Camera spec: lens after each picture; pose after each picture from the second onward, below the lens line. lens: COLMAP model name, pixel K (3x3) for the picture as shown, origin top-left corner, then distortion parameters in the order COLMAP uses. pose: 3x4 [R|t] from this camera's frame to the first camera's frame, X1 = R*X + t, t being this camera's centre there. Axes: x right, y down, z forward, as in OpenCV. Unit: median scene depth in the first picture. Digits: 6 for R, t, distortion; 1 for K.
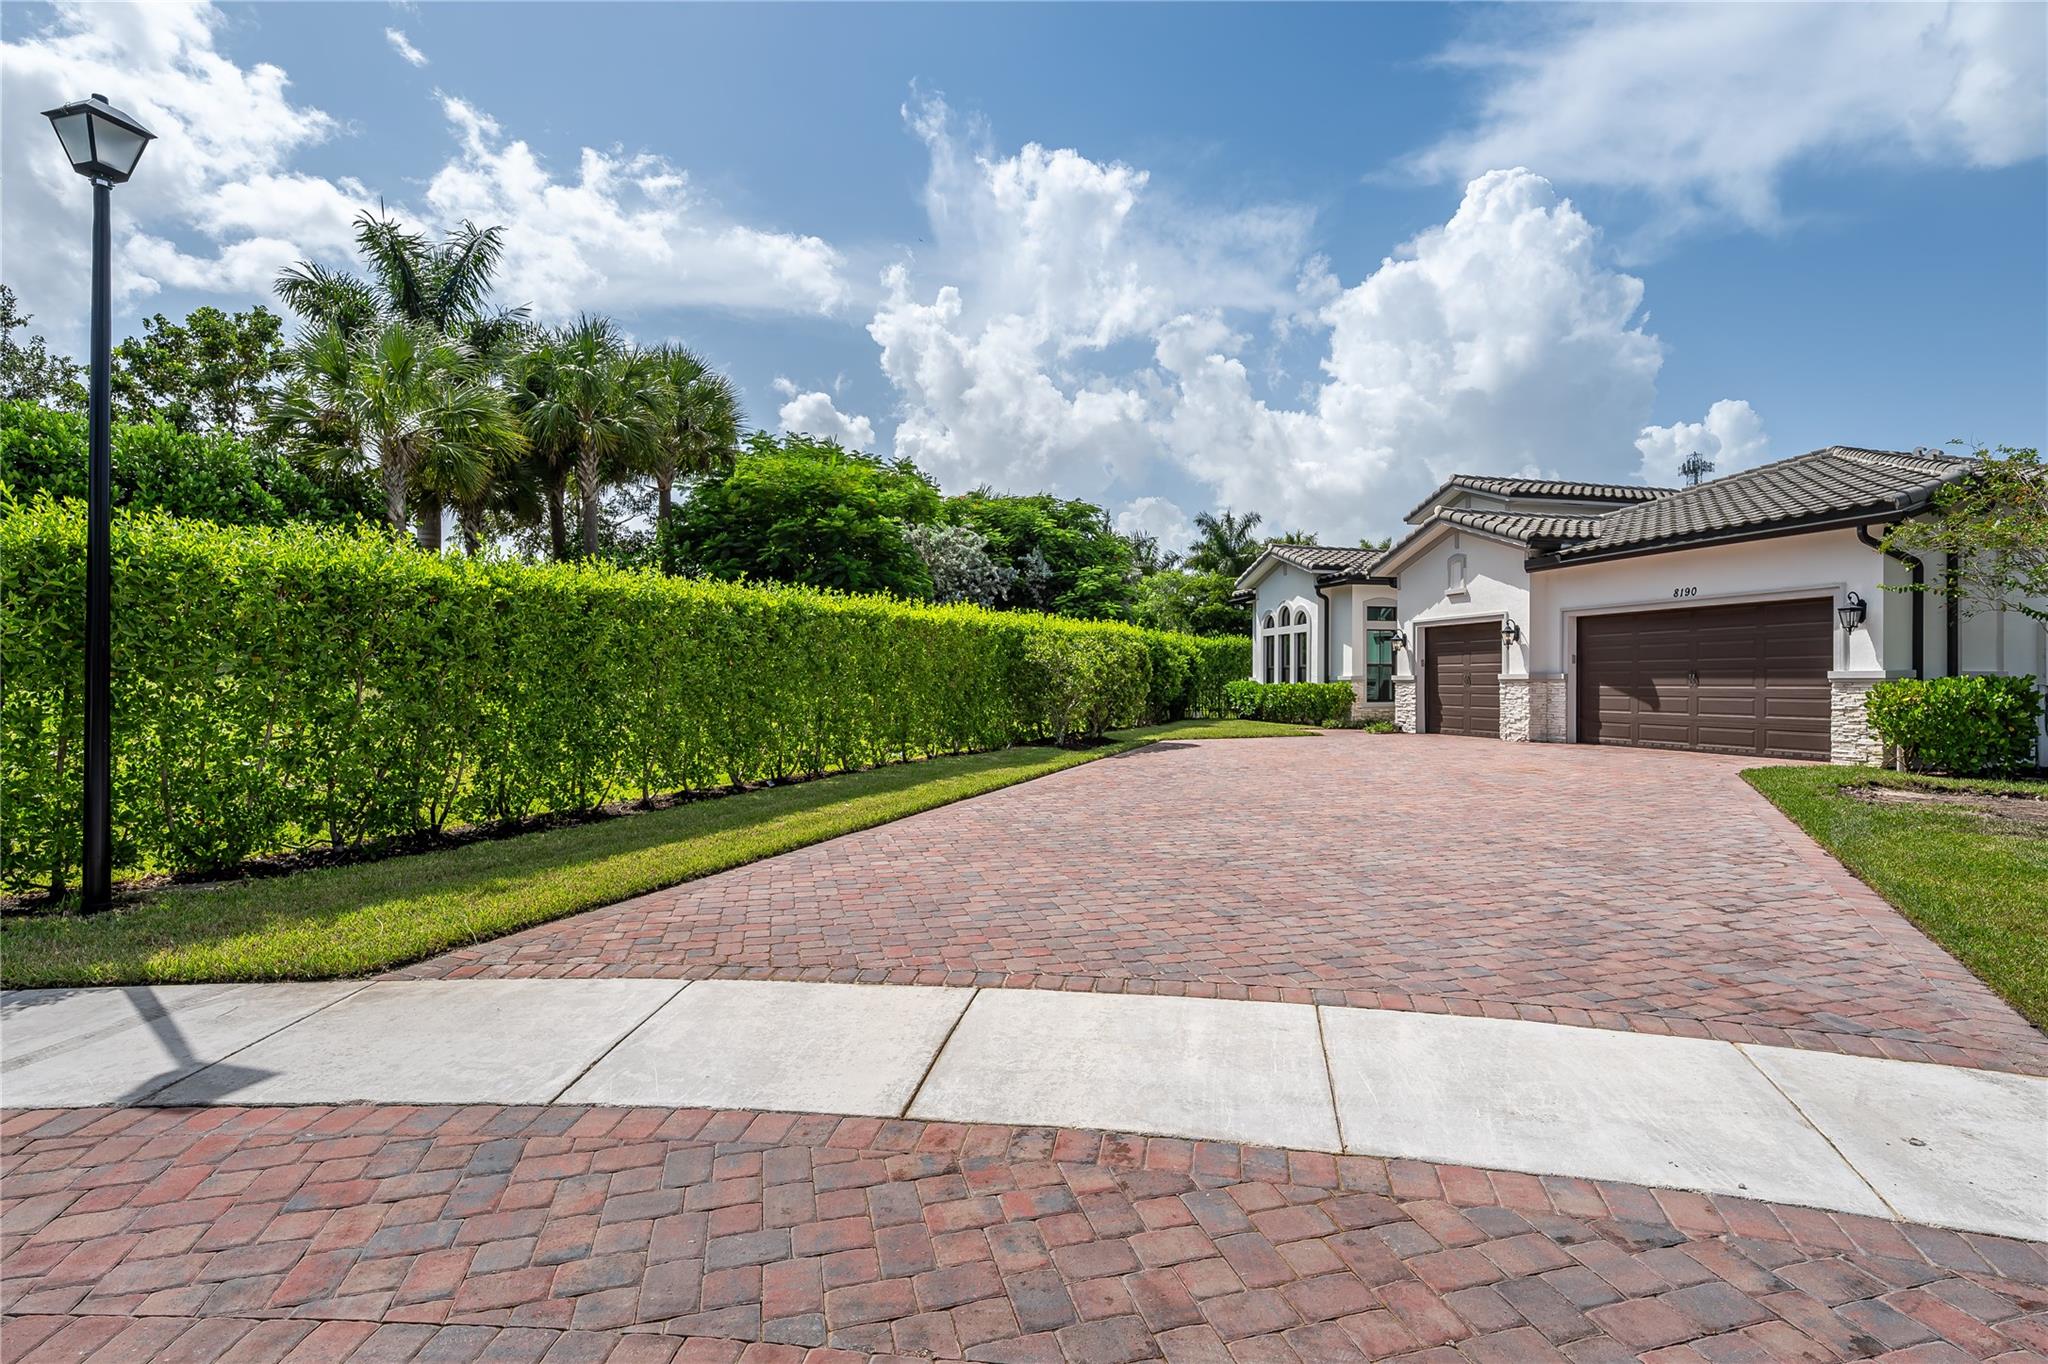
lens RADIAL K [[981.0, 0, 1024.0], [0, 981.0, 682.0], [0, 0, 1]] dist [0.000138, 0.000078]
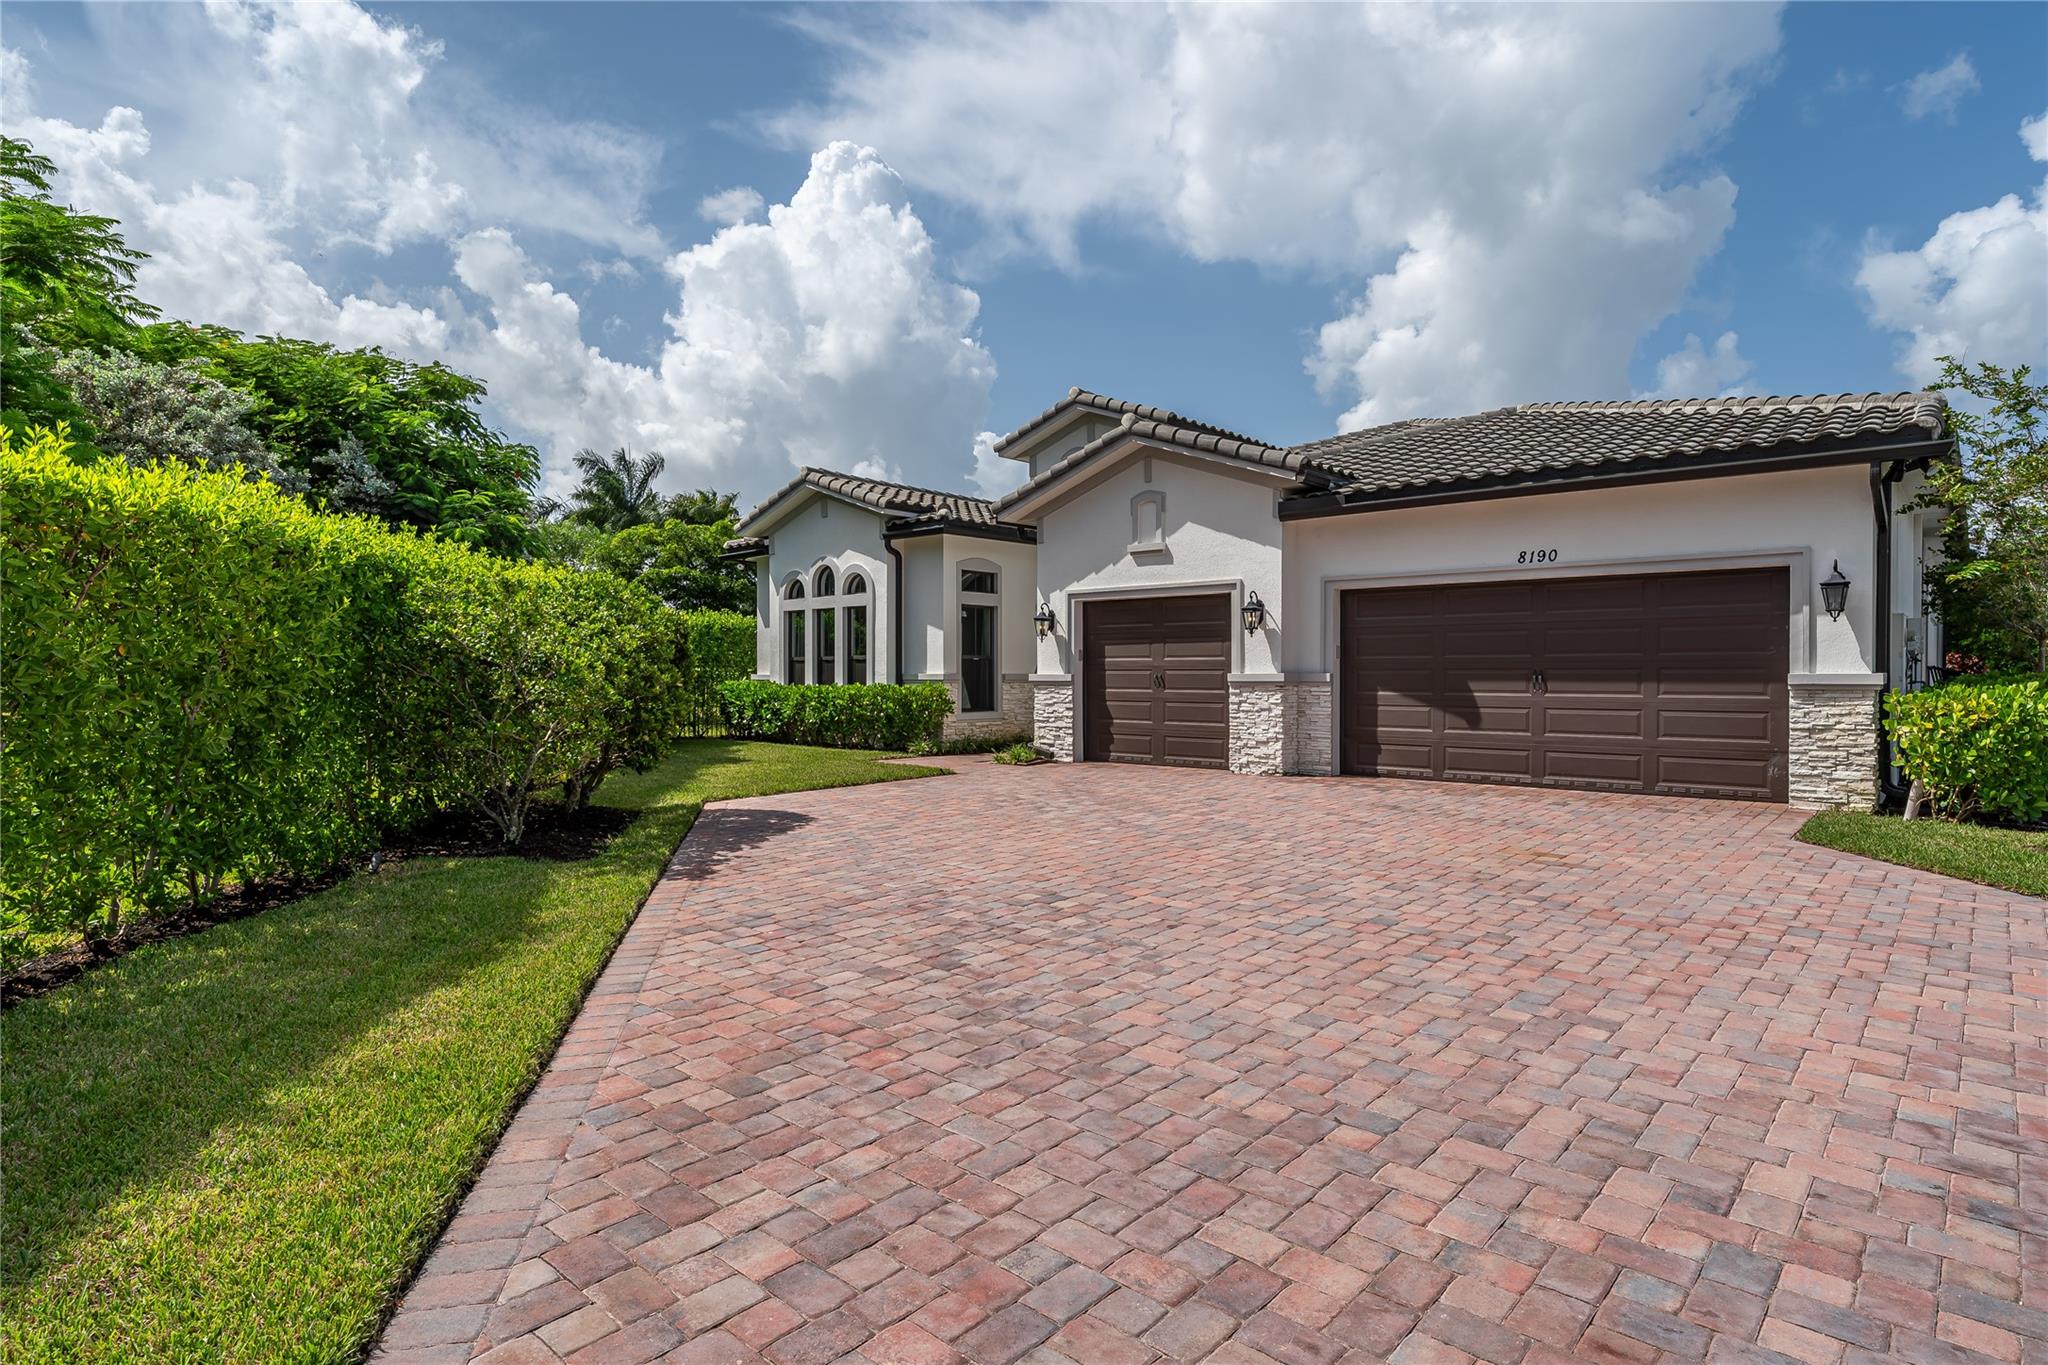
lens RADIAL K [[1083.9, 0, 1024.0], [0, 1083.9, 682.5], [0, 0, 1]] dist [0.027126, -0.000125]
pose [[0.823018, -0.005785, 0.567986, -0.041288], [0.000837, 0.999959, 0.008971, -0.007727], [-0.568015, -0.006908, 0.822989, 0.422952]]
